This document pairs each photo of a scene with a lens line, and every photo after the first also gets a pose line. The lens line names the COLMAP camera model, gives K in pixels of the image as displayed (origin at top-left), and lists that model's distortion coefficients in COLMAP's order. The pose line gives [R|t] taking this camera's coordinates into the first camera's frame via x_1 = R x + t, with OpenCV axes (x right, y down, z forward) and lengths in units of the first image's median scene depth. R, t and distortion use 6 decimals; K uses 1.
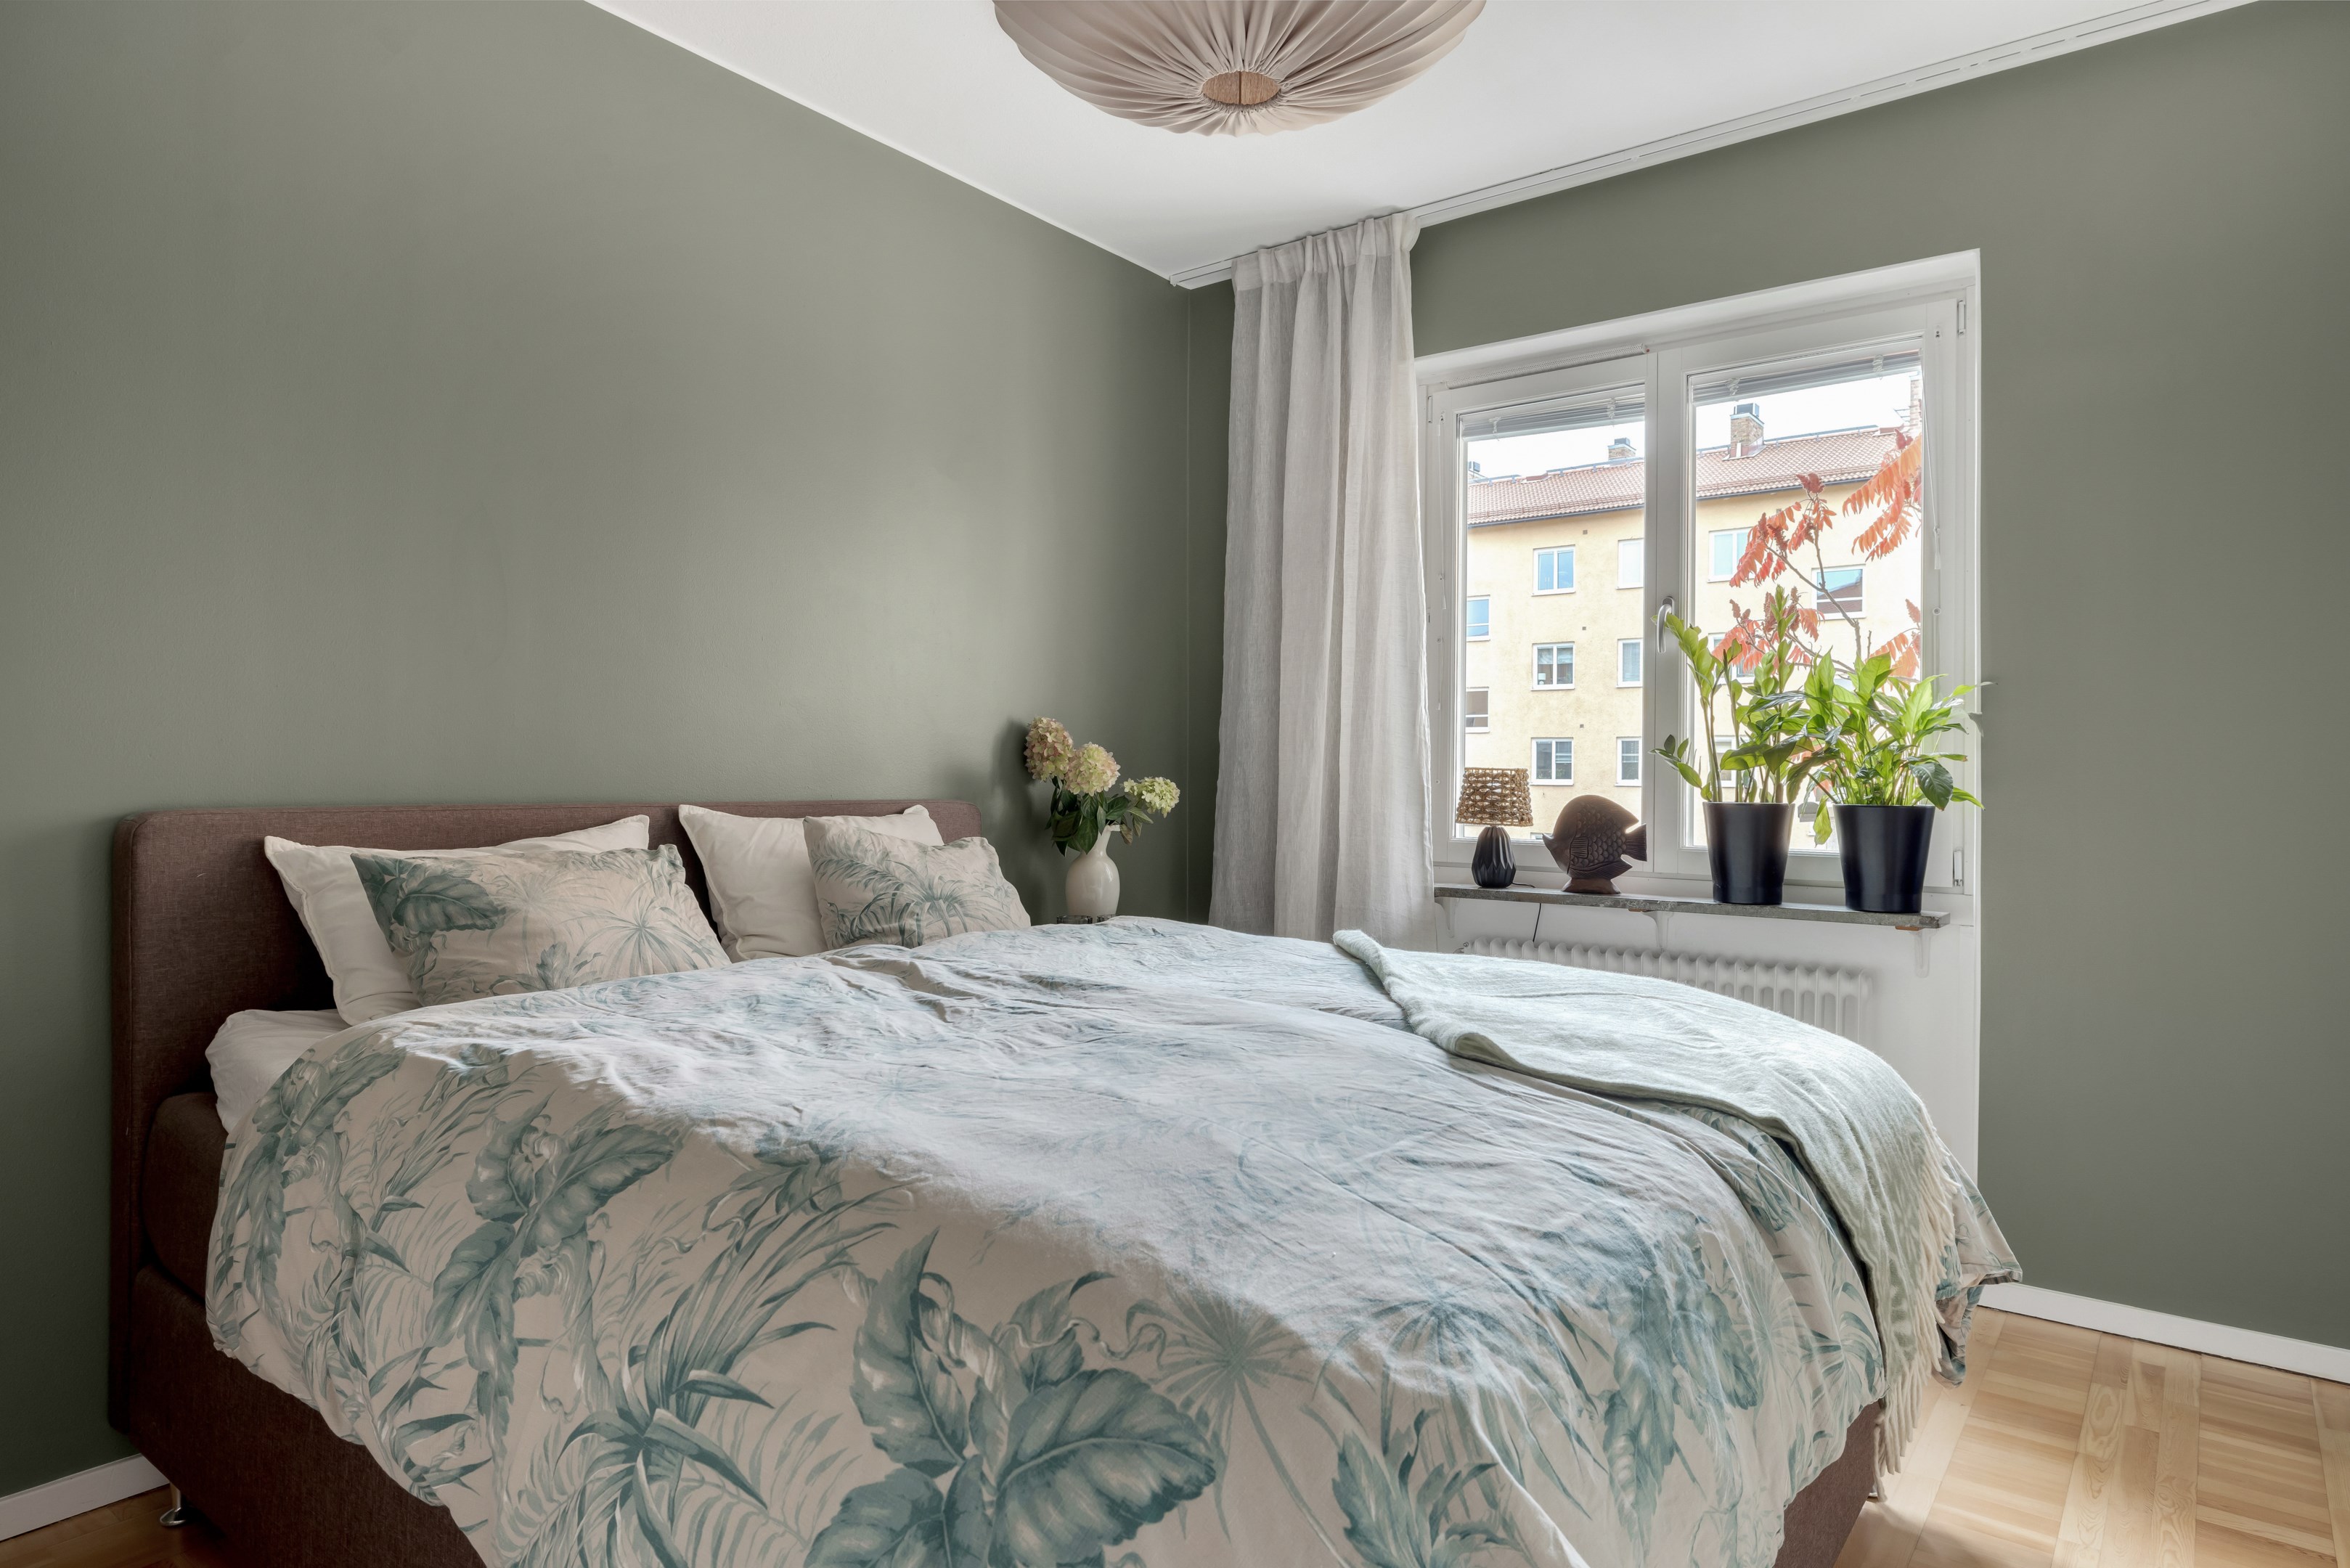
lens RADIAL K [[1456.5, 0, 1175.0], [0, 1456.5, 784.0], [0, 0, 1]] dist [0.000503, -0.000099]
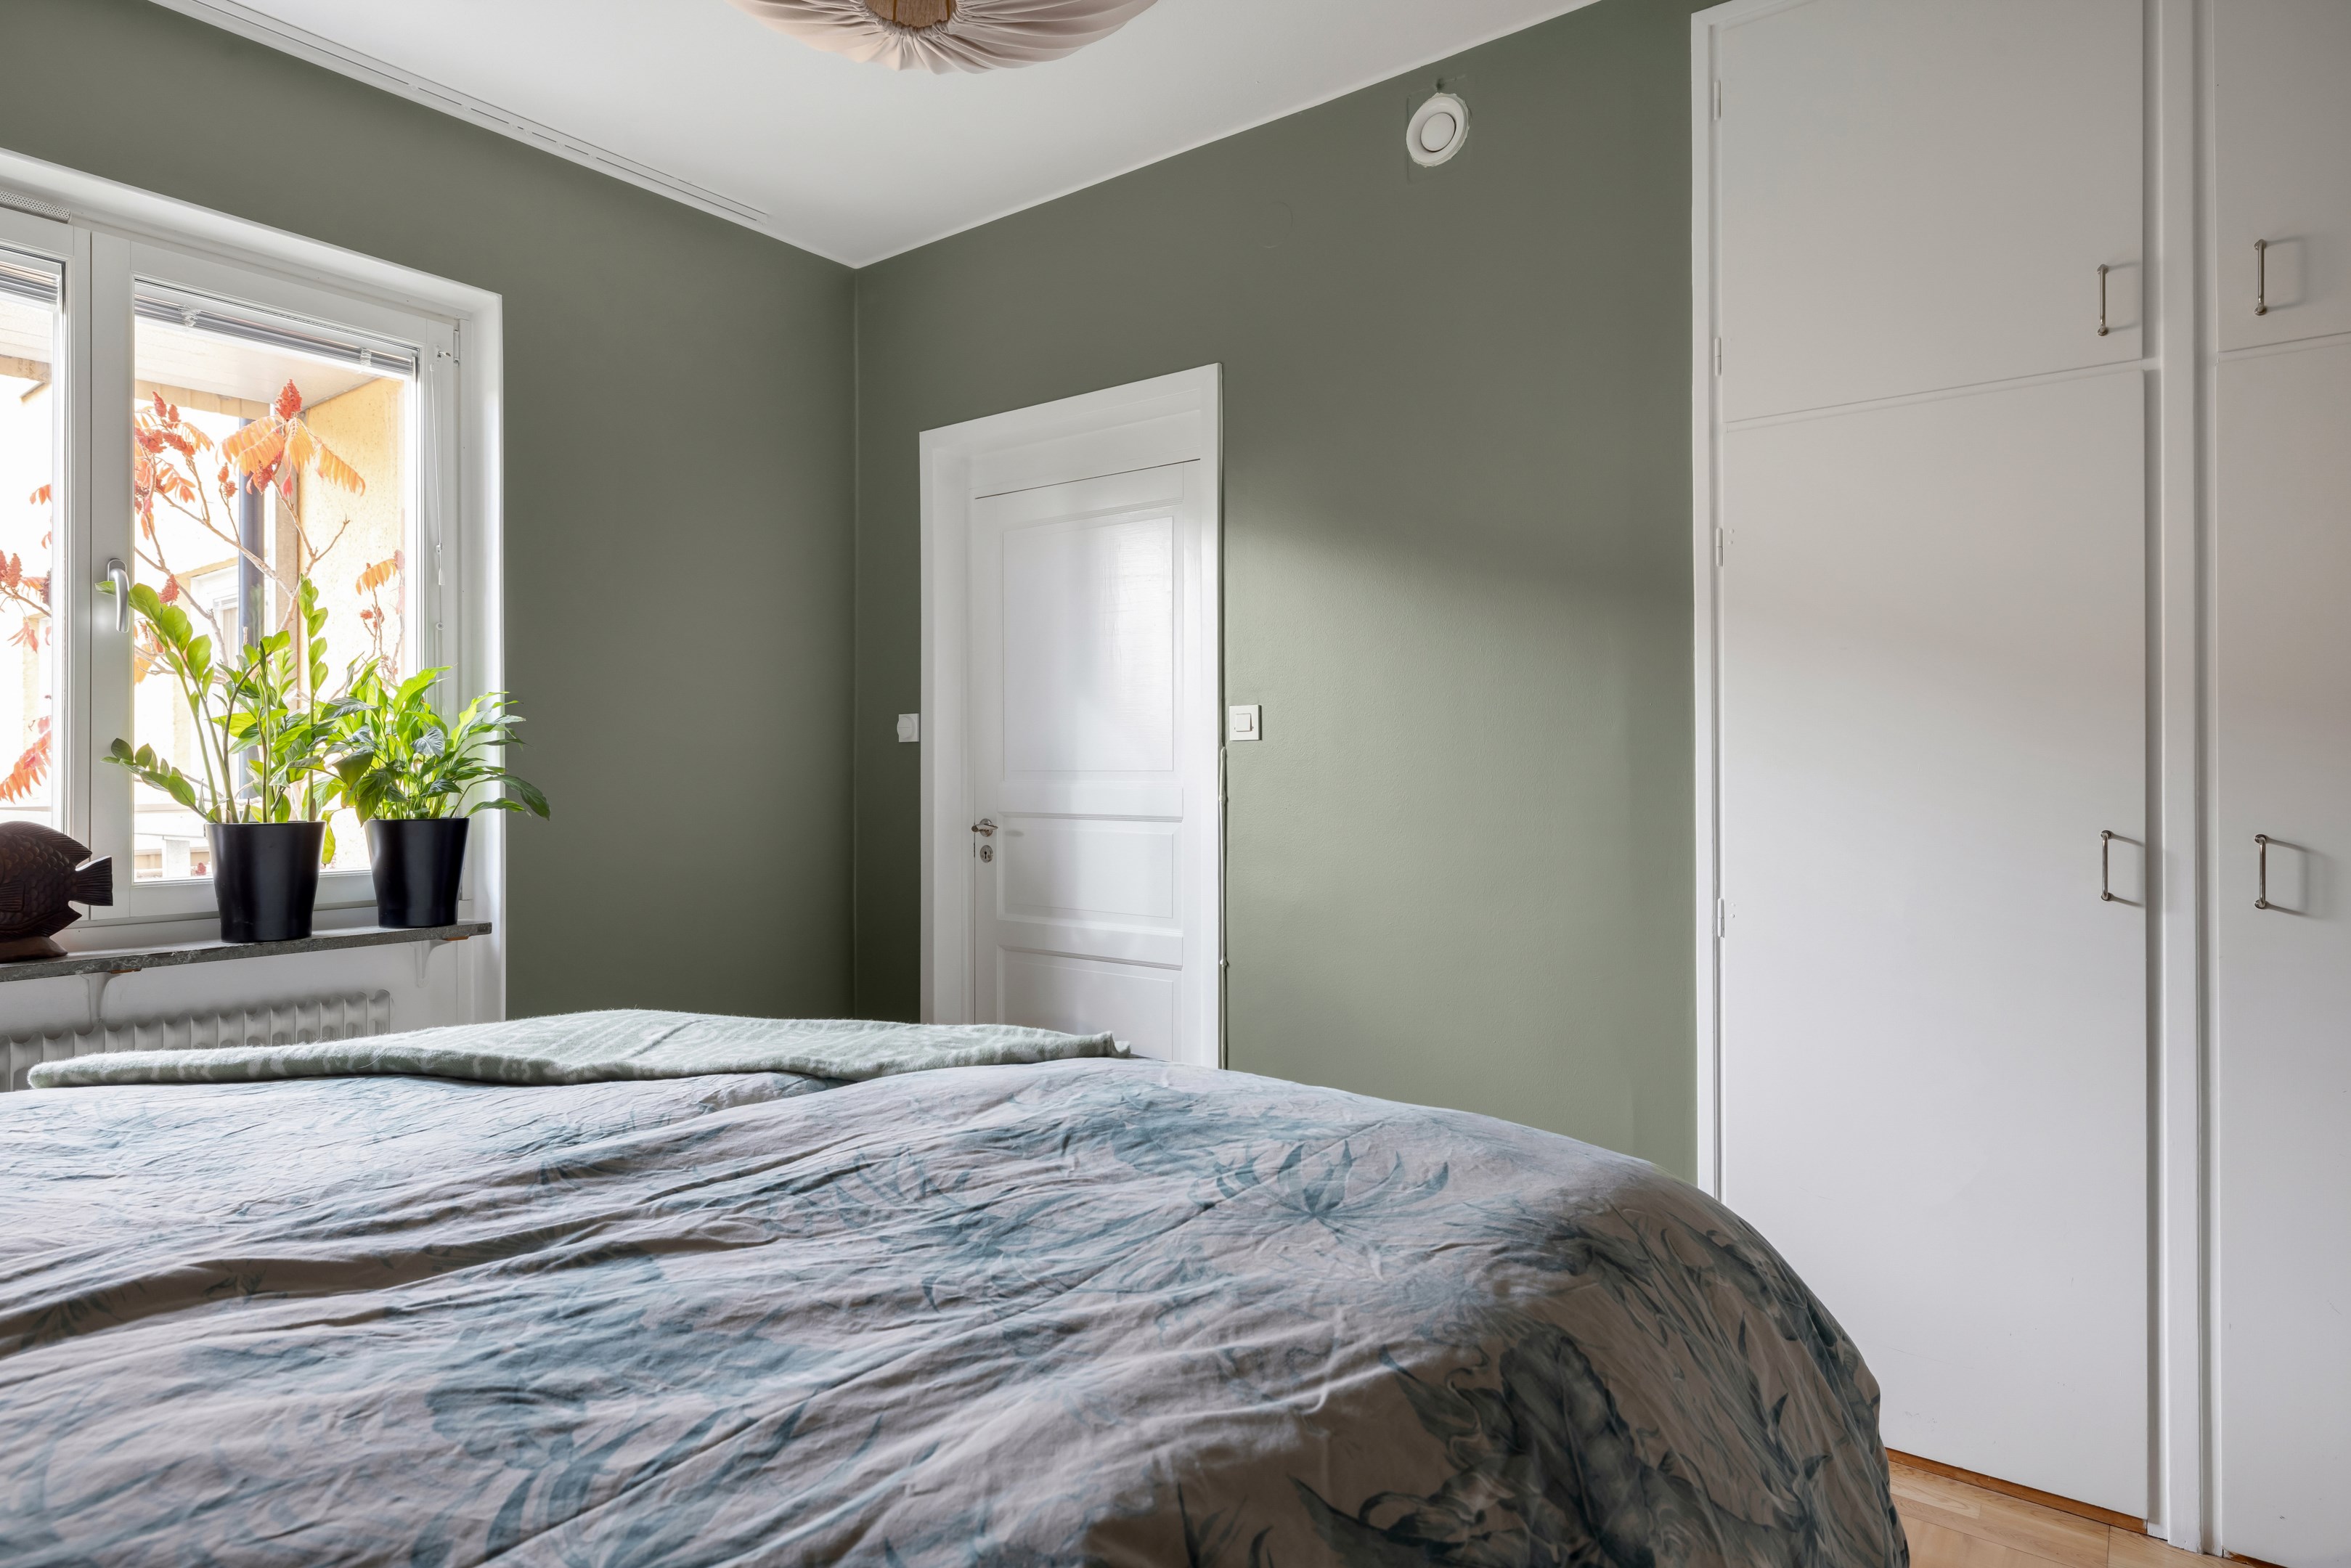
lens RADIAL K [[1352.6, 0, 1165.2], [0, 1352.6, 777.4], [0, 0, 1]] dist [0.003838, 0.000140]
pose [[-0.060342, -0.013730, 0.998083, -0.450103], [0.004018, 0.999894, 0.013998, -0.023181], [-0.998170, 0.004855, -0.060281, 0.538732]]
